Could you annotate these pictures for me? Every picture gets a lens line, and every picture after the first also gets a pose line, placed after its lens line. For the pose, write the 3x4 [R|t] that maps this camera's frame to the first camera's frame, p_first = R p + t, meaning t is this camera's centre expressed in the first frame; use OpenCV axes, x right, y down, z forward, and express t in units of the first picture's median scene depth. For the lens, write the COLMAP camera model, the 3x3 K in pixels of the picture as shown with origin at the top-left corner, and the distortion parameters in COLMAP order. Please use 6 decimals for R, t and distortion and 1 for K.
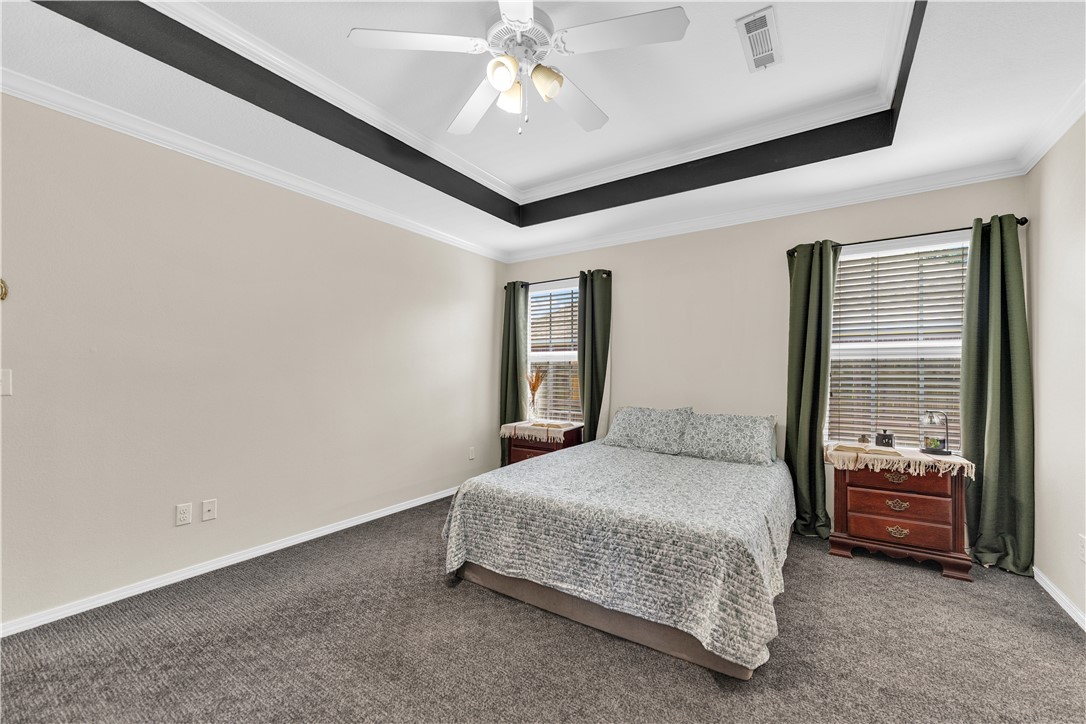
lens RADIAL K [[439.4, 0, 542.5], [0, 439.4, 354.7], [0, 0, 1]] dist [0.001886, 0.000314]
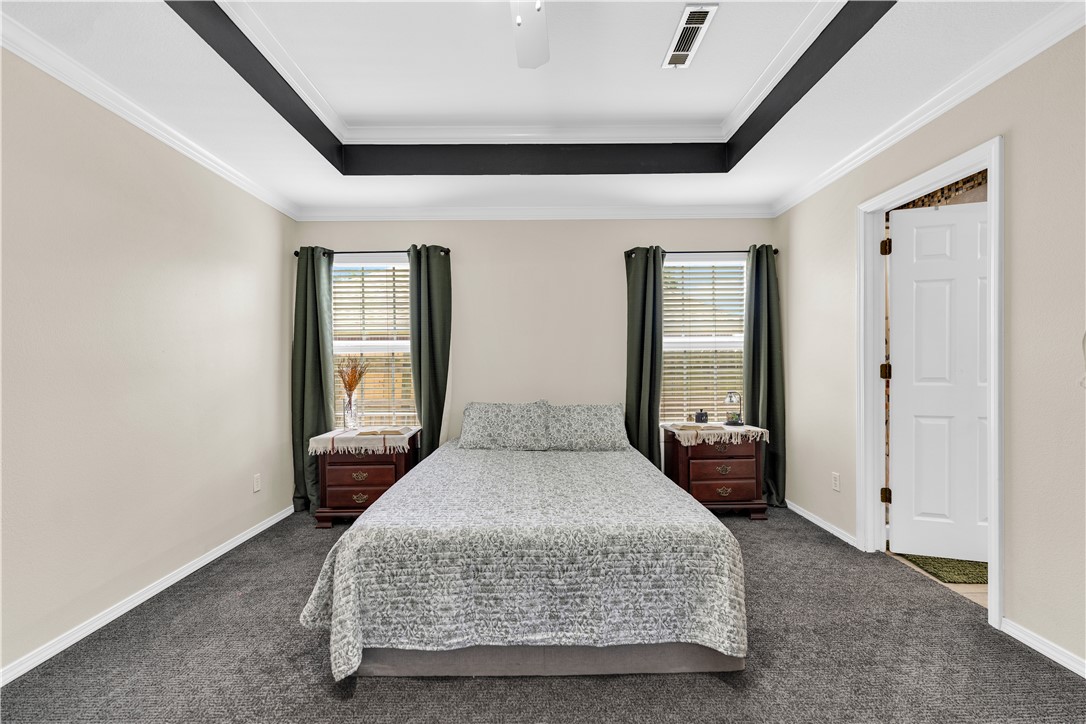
lens RADIAL K [[439.4, 0, 542.5], [0, 439.4, 354.7], [0, 0, 1]] dist [0.001886, 0.000314]
pose [[0.827084, 0.000180, 0.562079, -0.353401], [-0.009519, 0.999861, 0.013688, 0.010794], [-0.561998, -0.016672, 0.826970, 0.326458]]
